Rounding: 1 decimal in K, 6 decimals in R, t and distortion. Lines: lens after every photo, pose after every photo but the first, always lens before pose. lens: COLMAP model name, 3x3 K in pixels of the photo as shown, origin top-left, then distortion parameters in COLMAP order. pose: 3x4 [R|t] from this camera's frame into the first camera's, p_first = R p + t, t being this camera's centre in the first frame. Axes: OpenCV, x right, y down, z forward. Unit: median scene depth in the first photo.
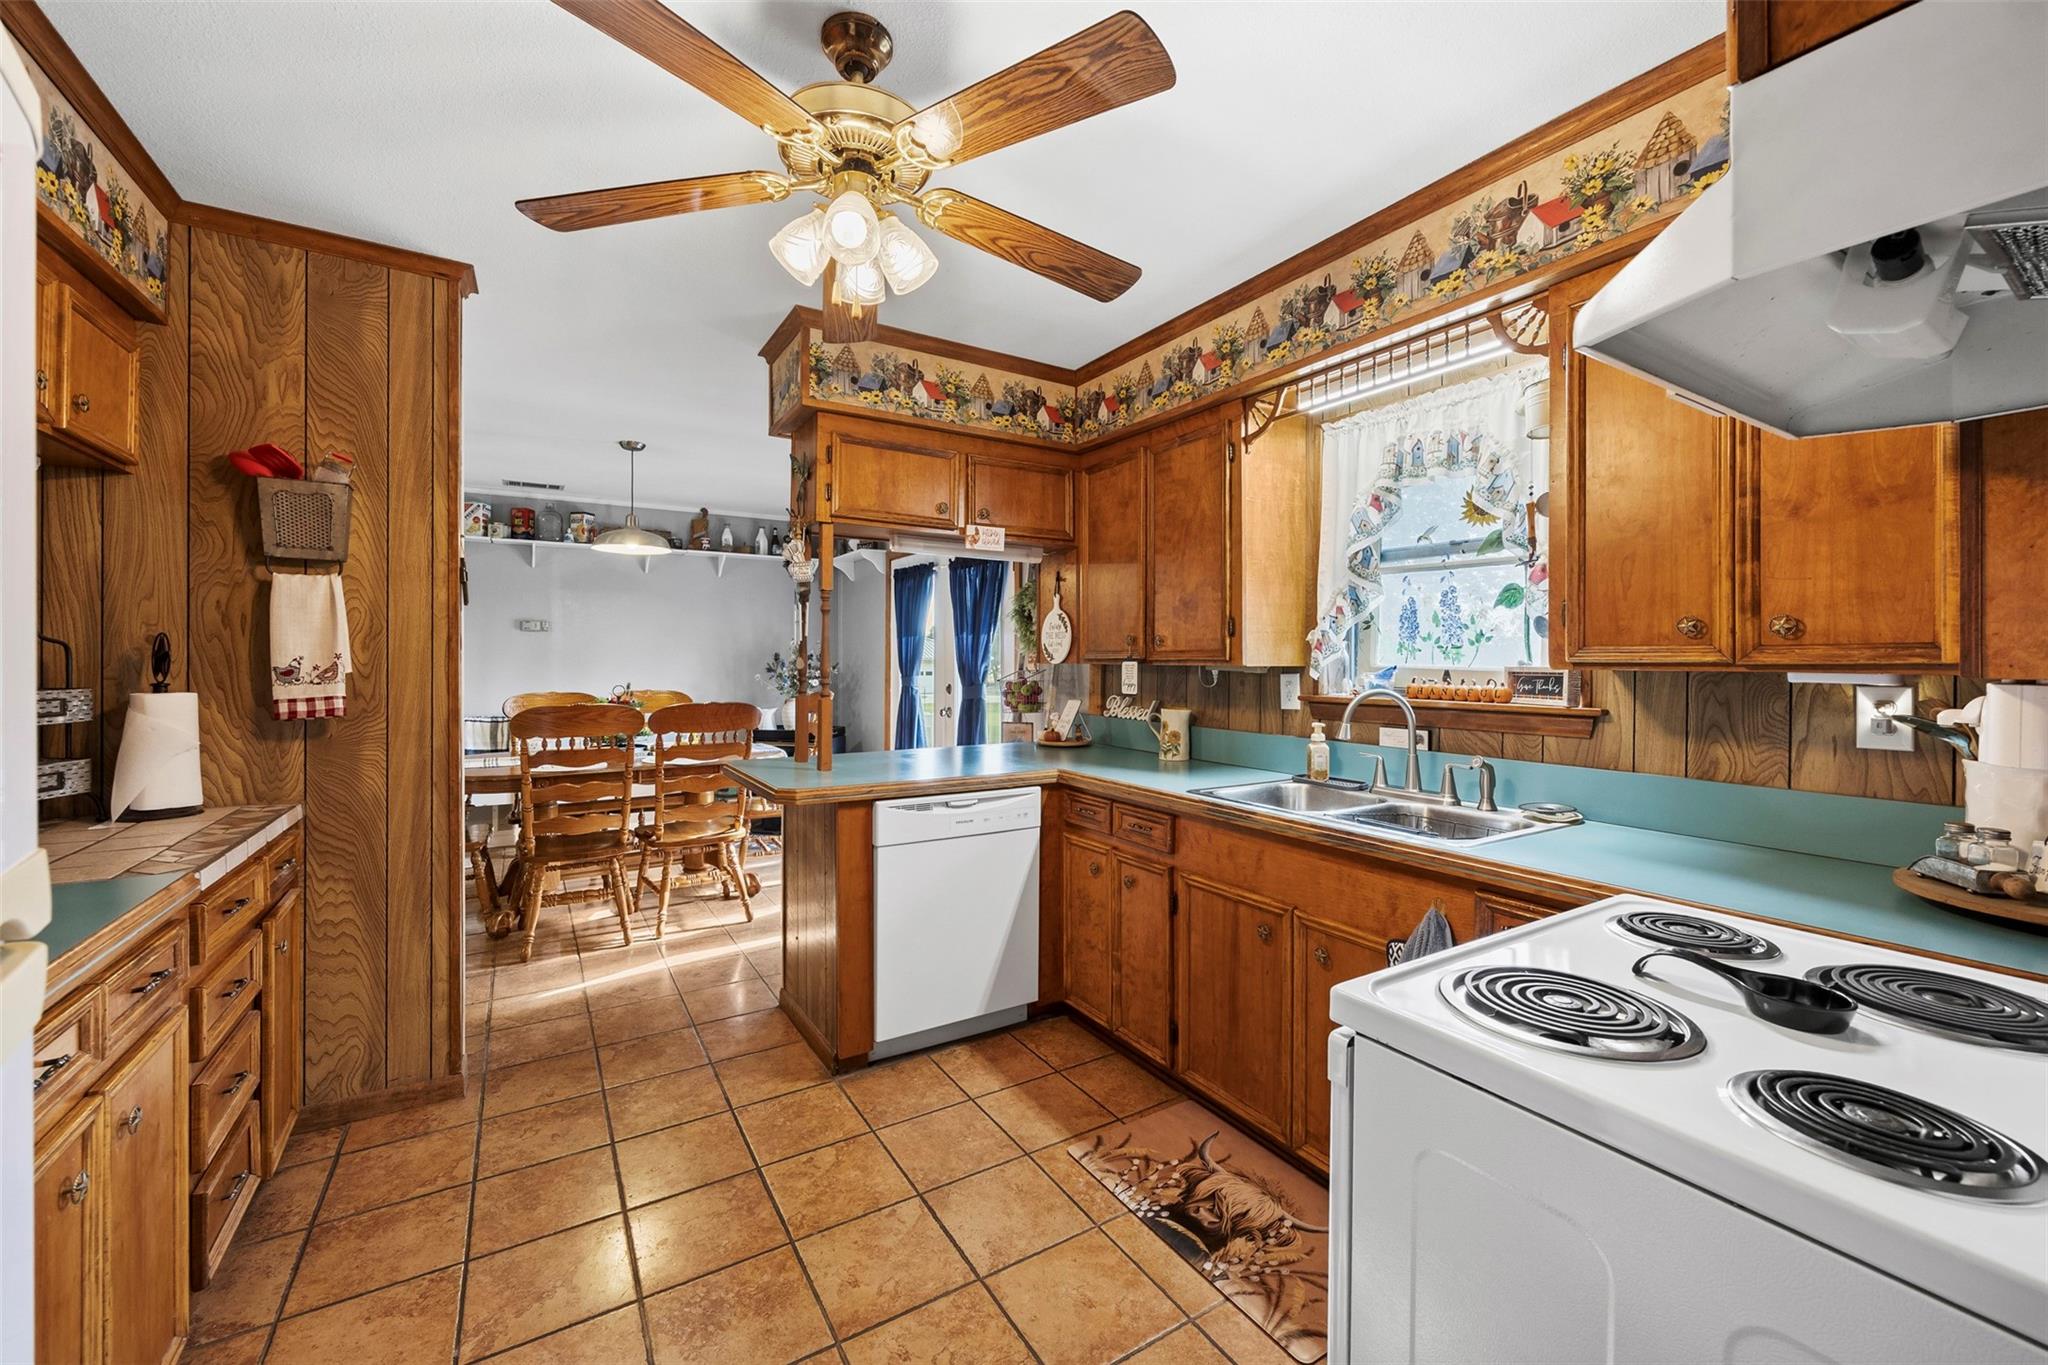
lens RADIAL K [[798.5, 0, 1008.6], [0, 798.5, 655.2], [0, 0, 1]] dist [0.000766, 0.000274]
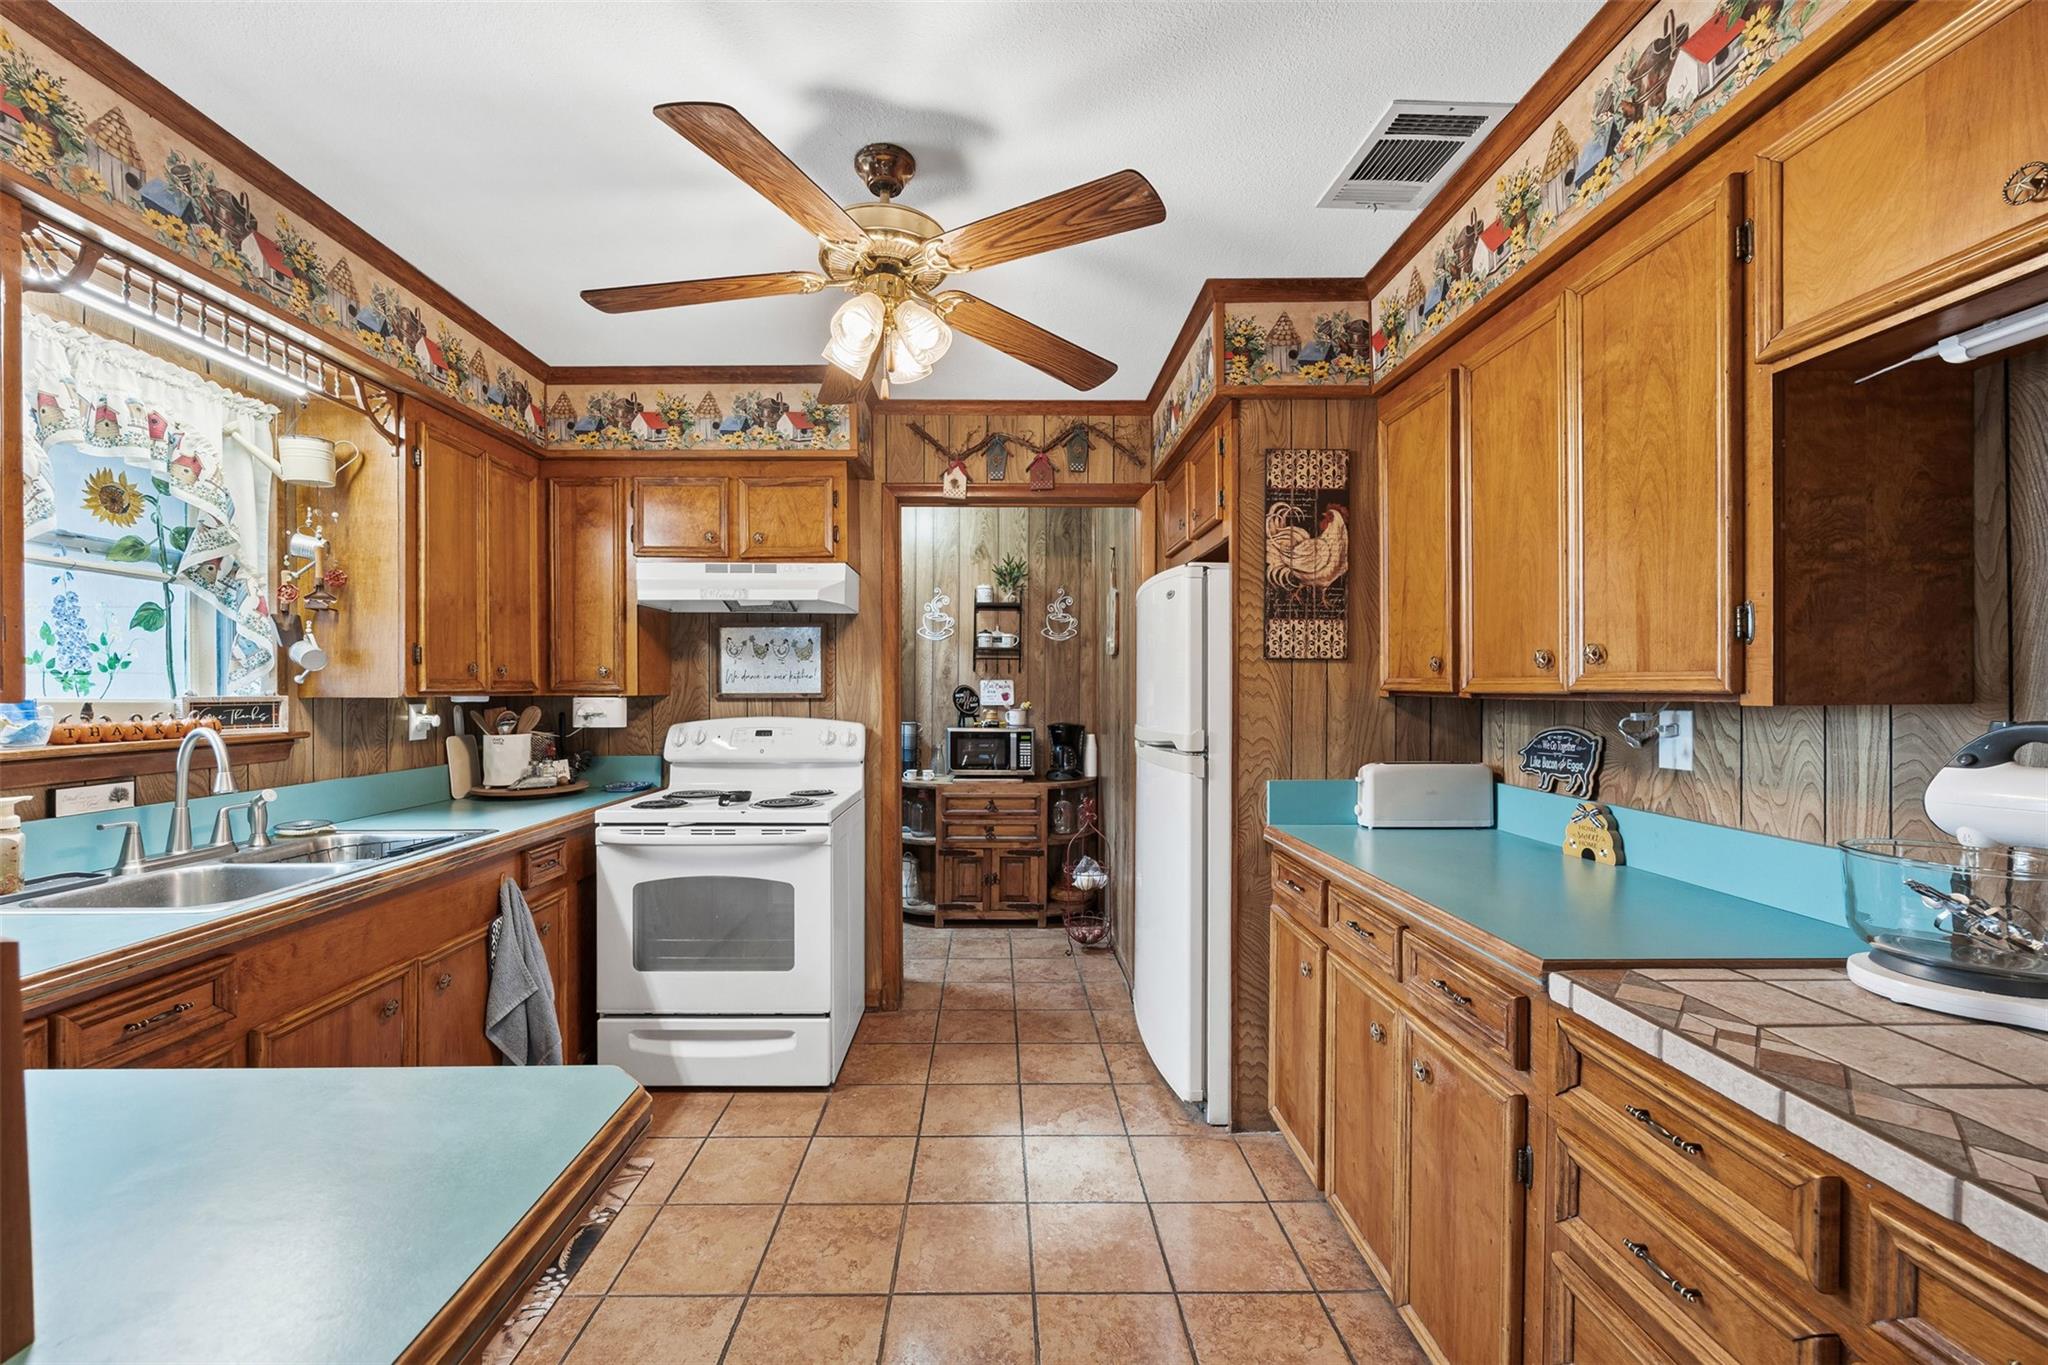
lens RADIAL K [[798.5, 0, 1015.4], [0, 798.5, 691.1], [0, 0, 1]] dist [0.000766, 0.000274]
pose [[-0.867726, -0.002947, 0.497034, -0.650399], [-0.002917, 0.999995, 0.000835, 0.003786], [-0.497035, -0.000725, -0.867730, 1.330209]]
